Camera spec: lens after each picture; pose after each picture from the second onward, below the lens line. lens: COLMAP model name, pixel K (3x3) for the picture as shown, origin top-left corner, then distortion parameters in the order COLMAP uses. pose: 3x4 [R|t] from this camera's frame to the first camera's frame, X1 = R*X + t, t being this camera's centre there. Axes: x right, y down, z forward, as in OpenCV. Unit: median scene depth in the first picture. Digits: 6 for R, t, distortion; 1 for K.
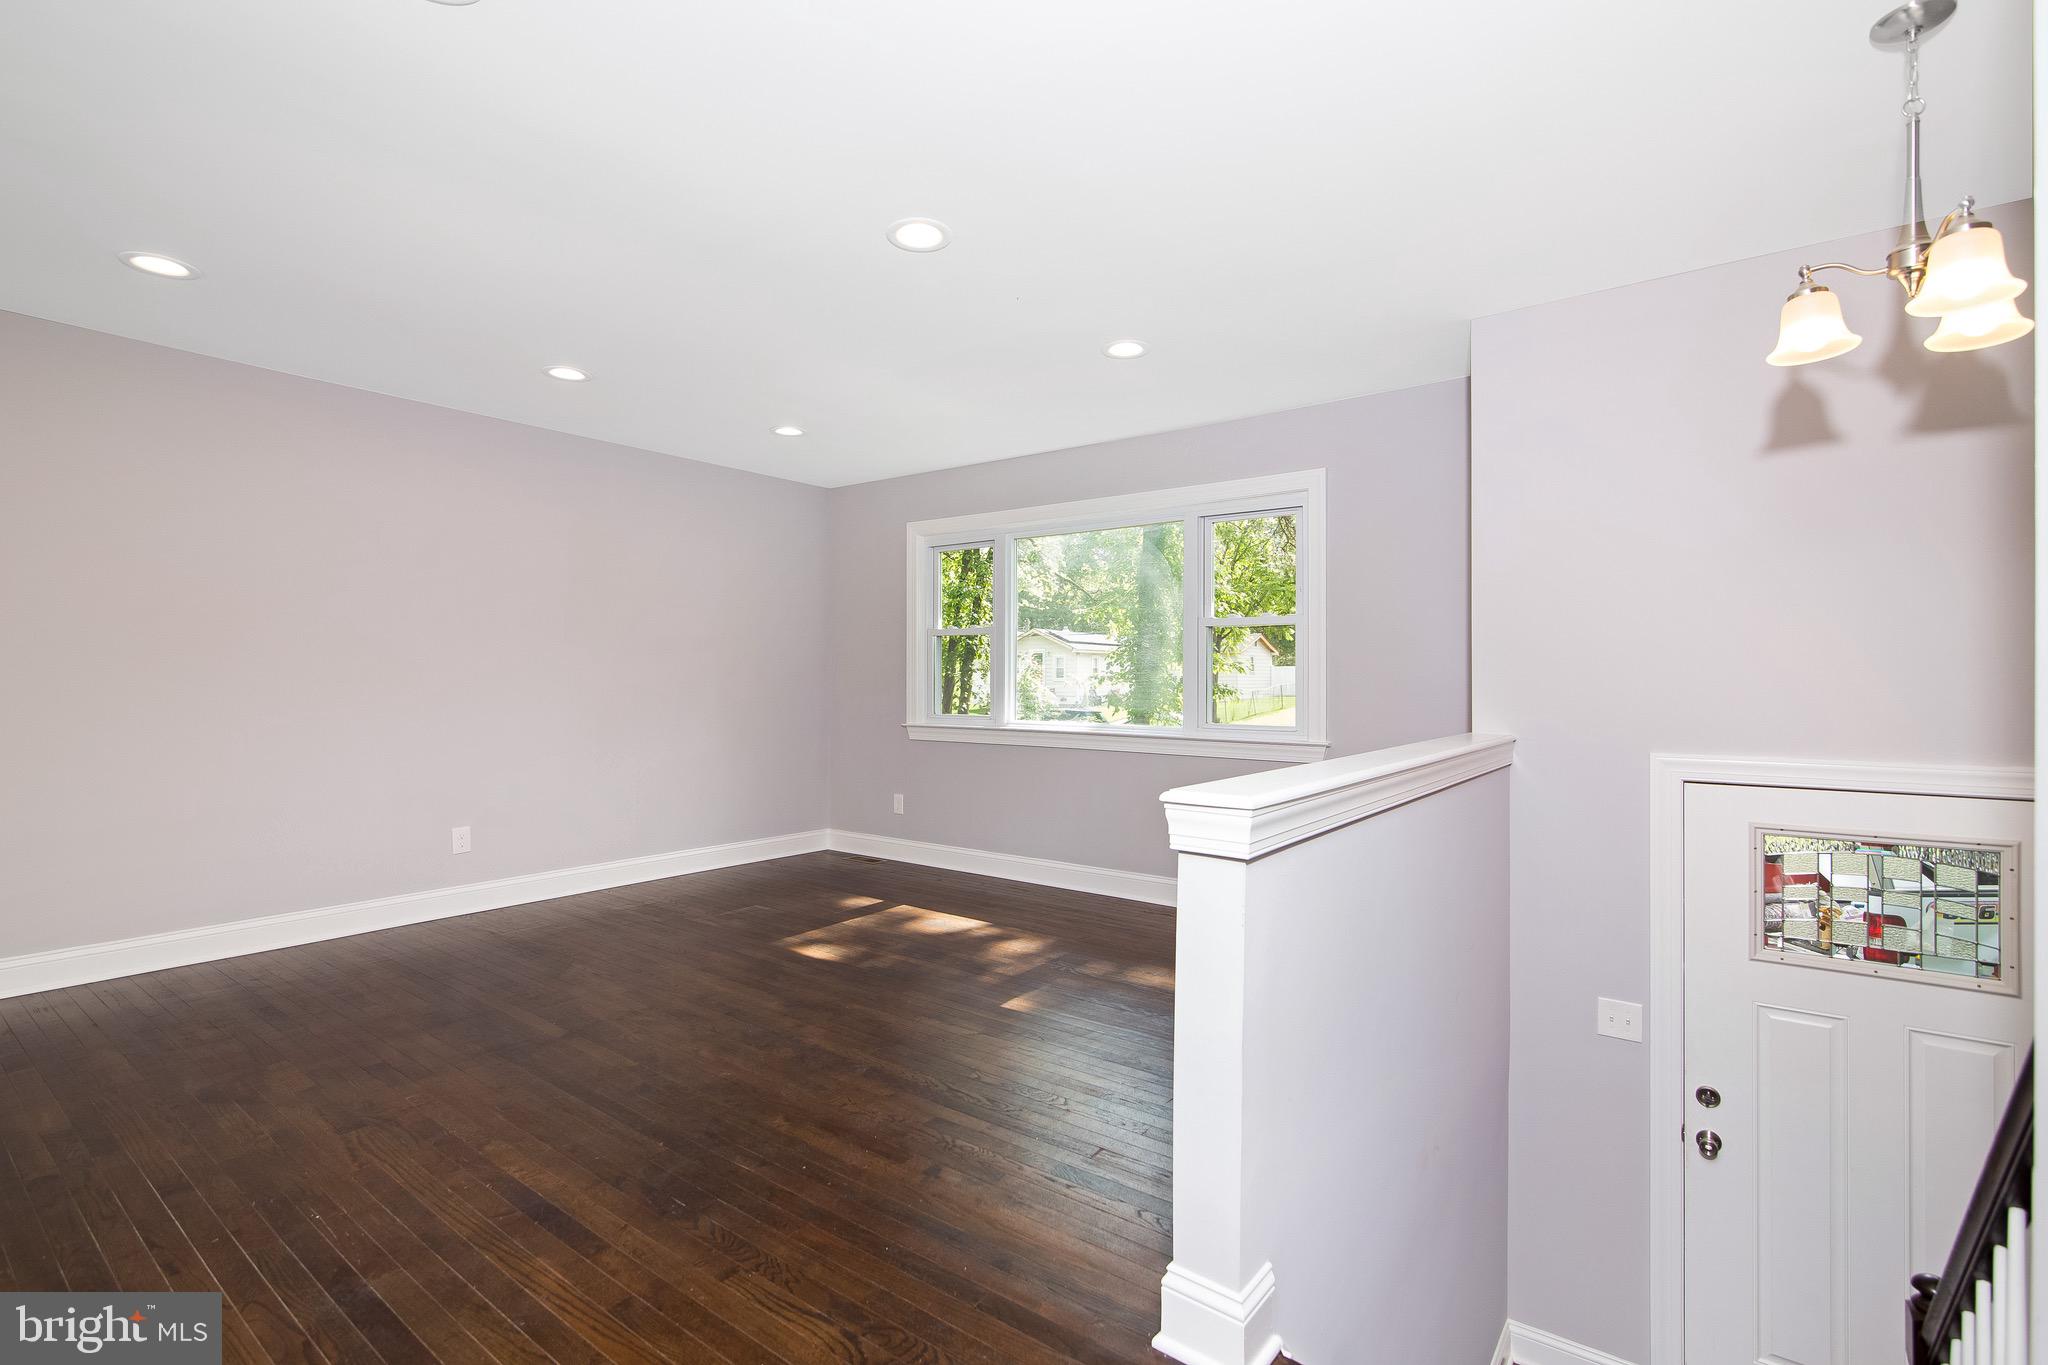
lens RADIAL K [[920.4, 0, 1038.9], [0, 920.4, 679.9], [0, 0, 1]] dist [-0.001507, 0.000288]
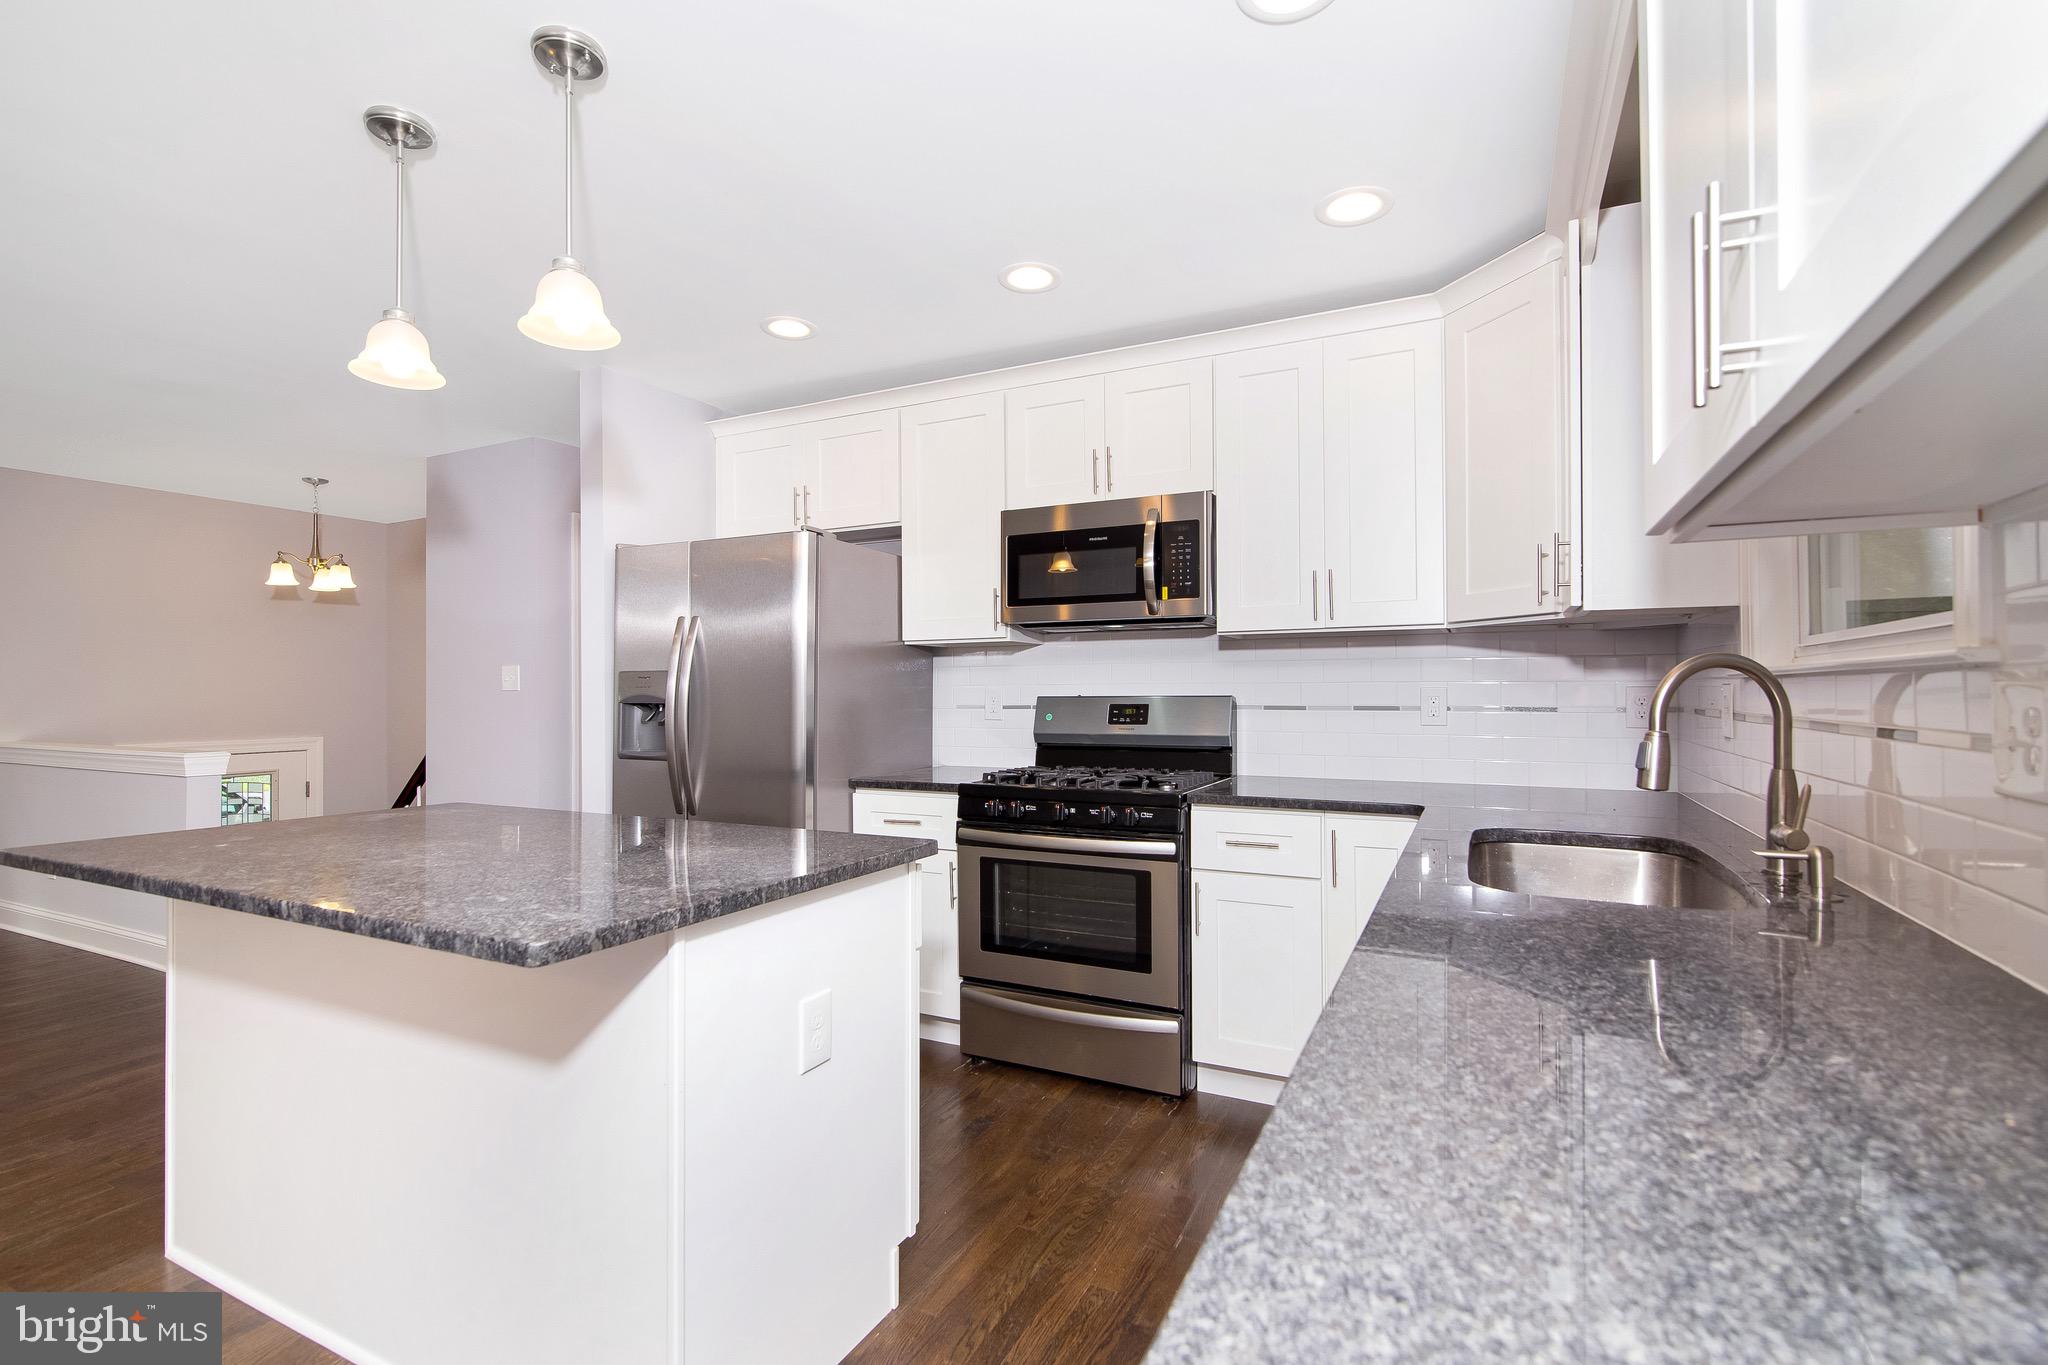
lens RADIAL K [[937.3, 0, 1028.5], [0, 937.3, 683.4], [0, 0, 1]] dist [-0.001722, 0.000802]
pose [[-0.176940, 0.001255, 0.984221, -1.442284], [-0.005312, 0.999983, -0.002230, -0.046627], [-0.984207, -0.005623, -0.176930, -0.432419]]
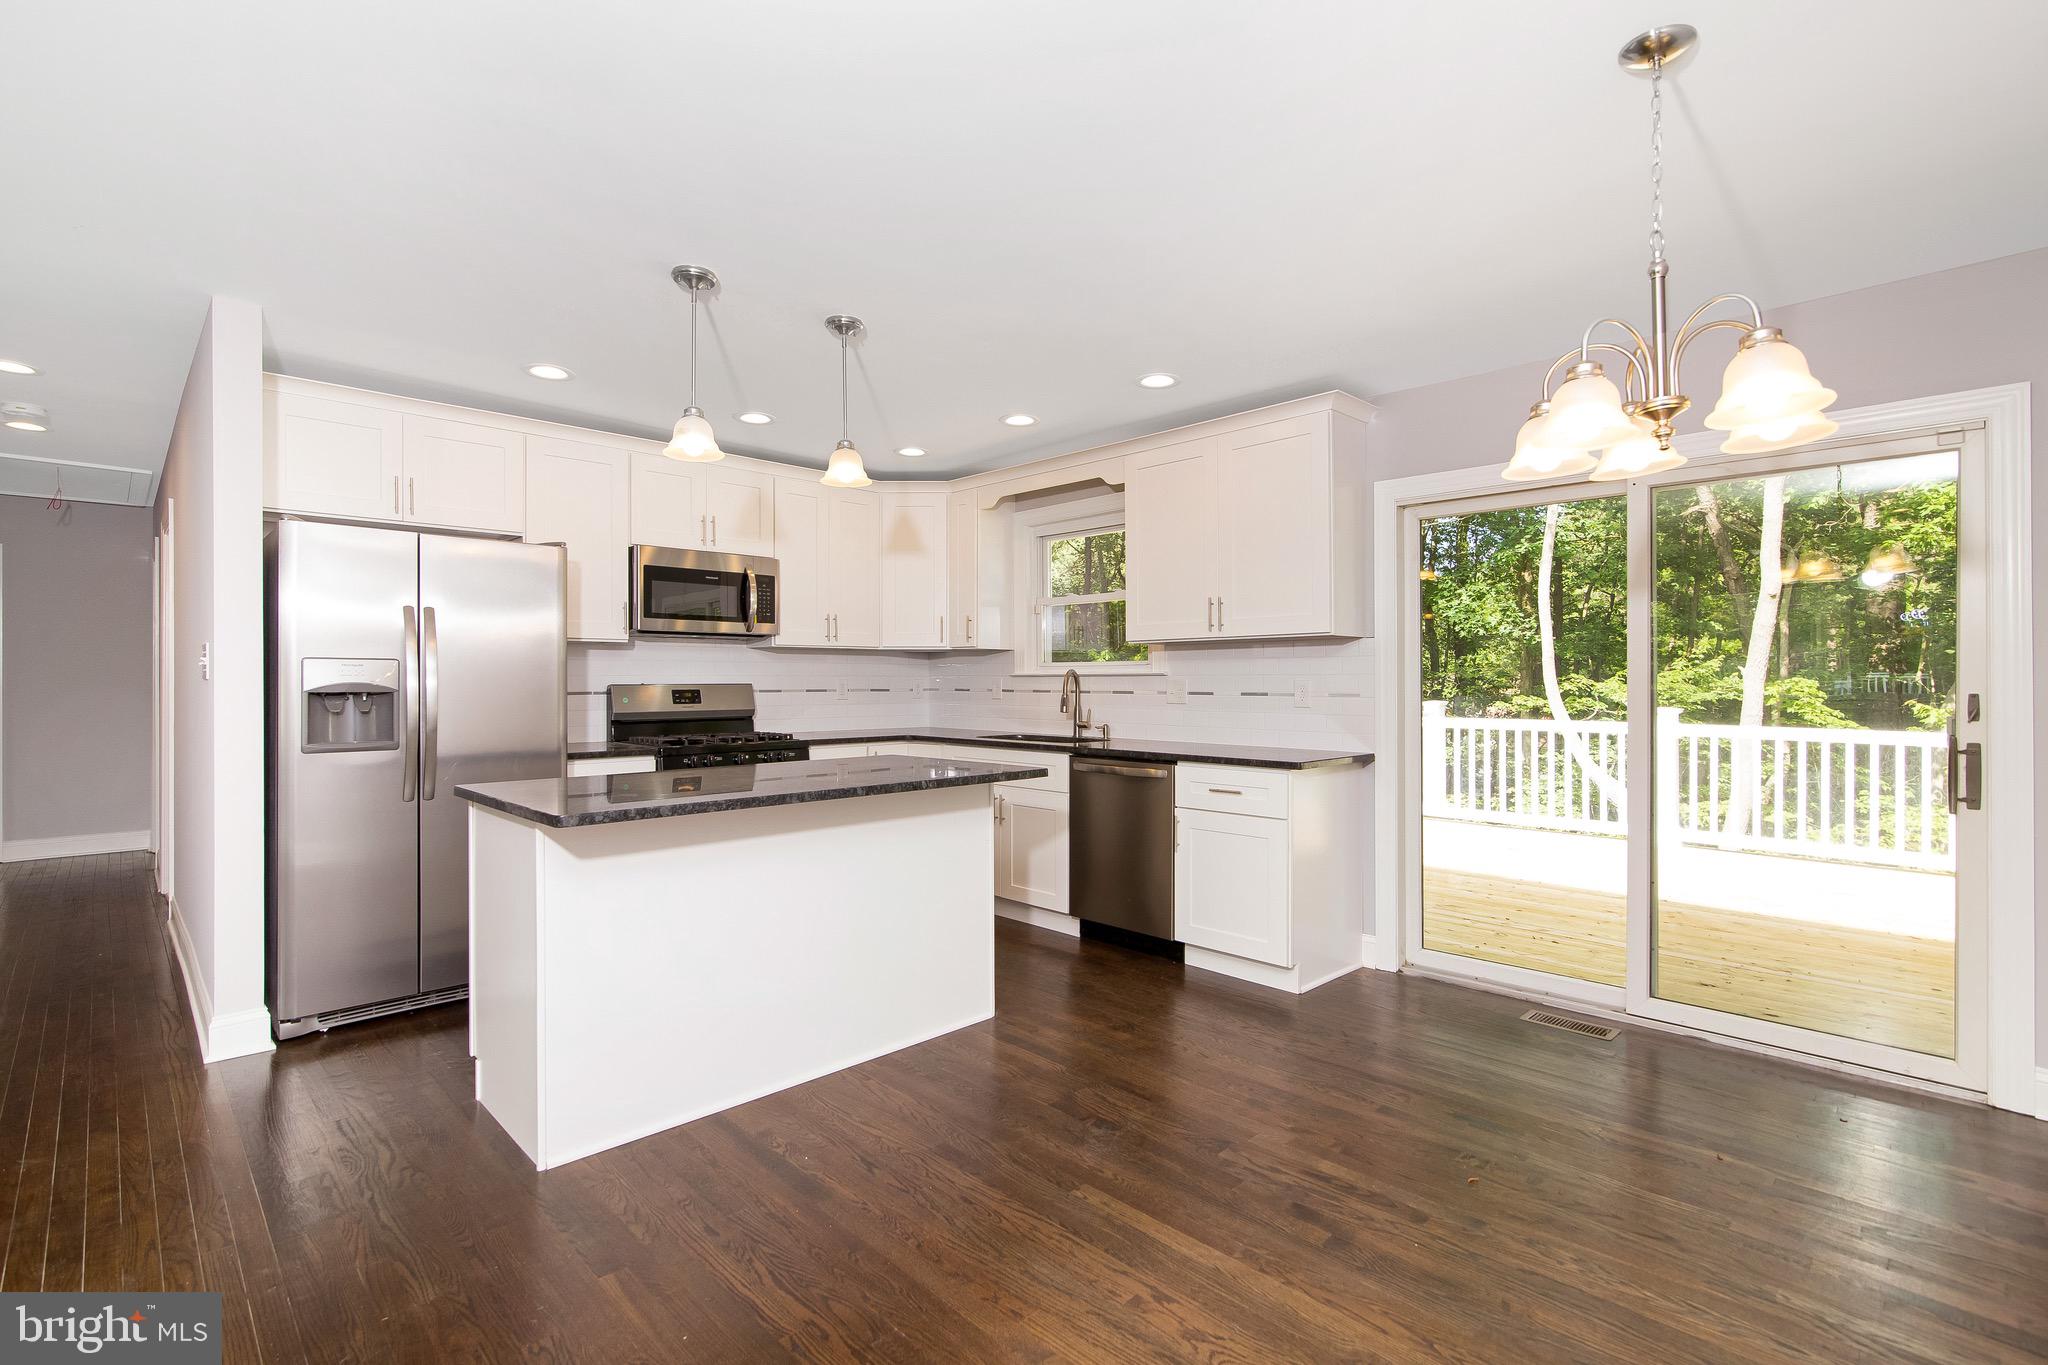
lens RADIAL K [[937.3, 0, 1028.5], [0, 937.3, 683.4], [0, 0, 1]] dist [-0.001722, 0.000802]
pose [[-0.987970, -0.005922, 0.154531, -1.180333], [-0.006195, 0.999980, -0.001284, -0.037411], [-0.154520, -0.002226, -0.987987, 0.761238]]
